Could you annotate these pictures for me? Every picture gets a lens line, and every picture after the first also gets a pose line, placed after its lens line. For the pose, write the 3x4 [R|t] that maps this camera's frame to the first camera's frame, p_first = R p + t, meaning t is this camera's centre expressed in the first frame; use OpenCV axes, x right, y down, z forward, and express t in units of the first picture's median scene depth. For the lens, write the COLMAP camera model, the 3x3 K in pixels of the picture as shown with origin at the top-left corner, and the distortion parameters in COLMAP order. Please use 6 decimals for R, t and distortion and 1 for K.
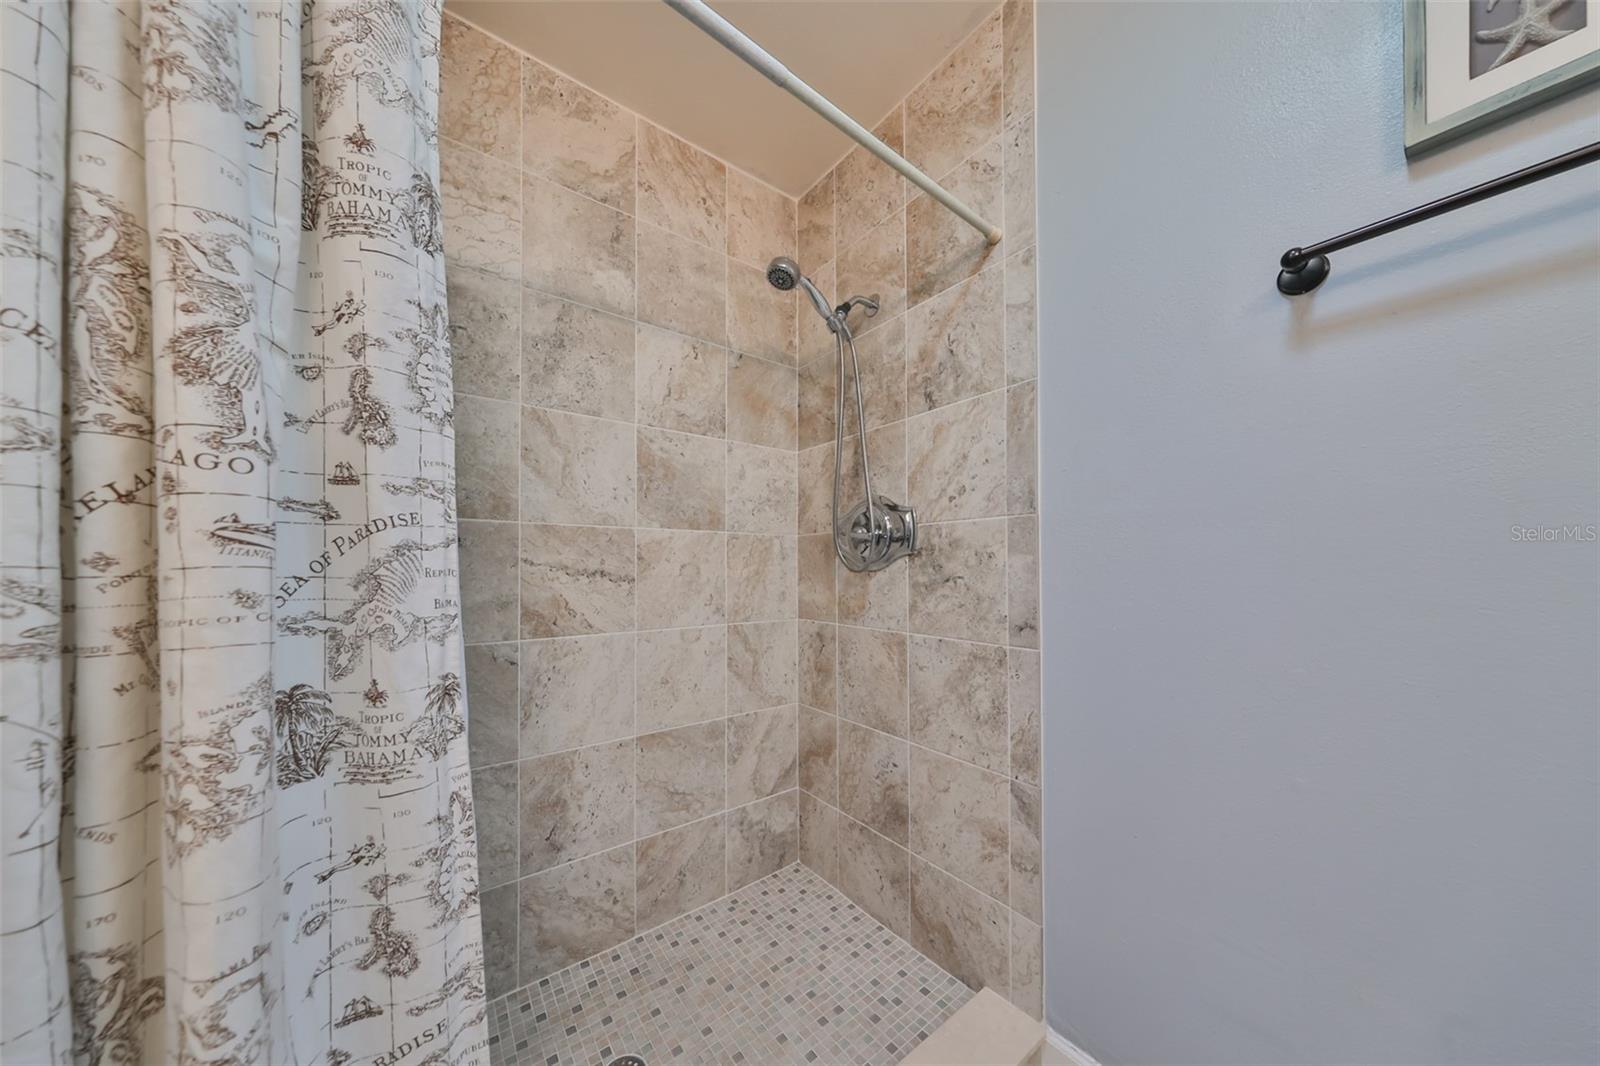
lens RADIAL K [[515.6, 0, 802.4], [0, 515.6, 568.6], [0, 0, 1]] dist [0.000206, -0.000026]
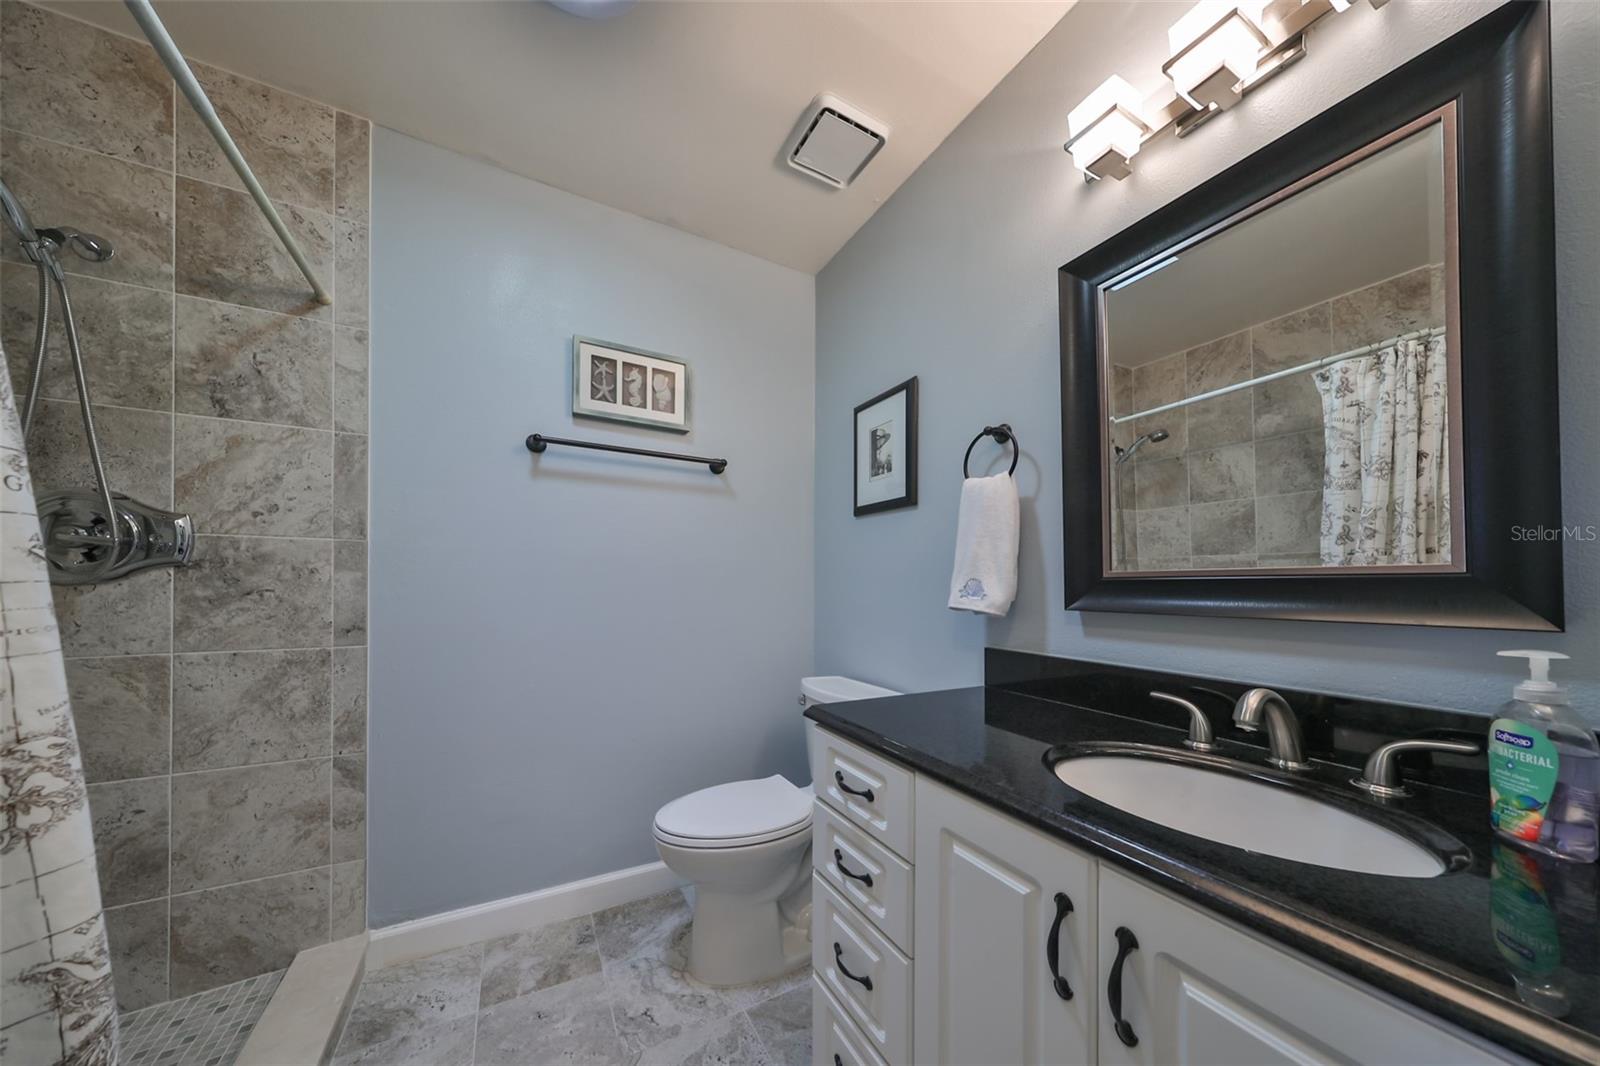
lens RADIAL K [[515.6, 0, 802.4], [0, 515.6, 568.6], [0, 0, 1]] dist [0.000206, -0.000026]
pose [[0.139759, 0.032196, 0.989662, -0.605006], [-0.007033, 0.999478, -0.031522, -0.002077], [-0.990161, -0.002555, 0.139912, -0.237324]]
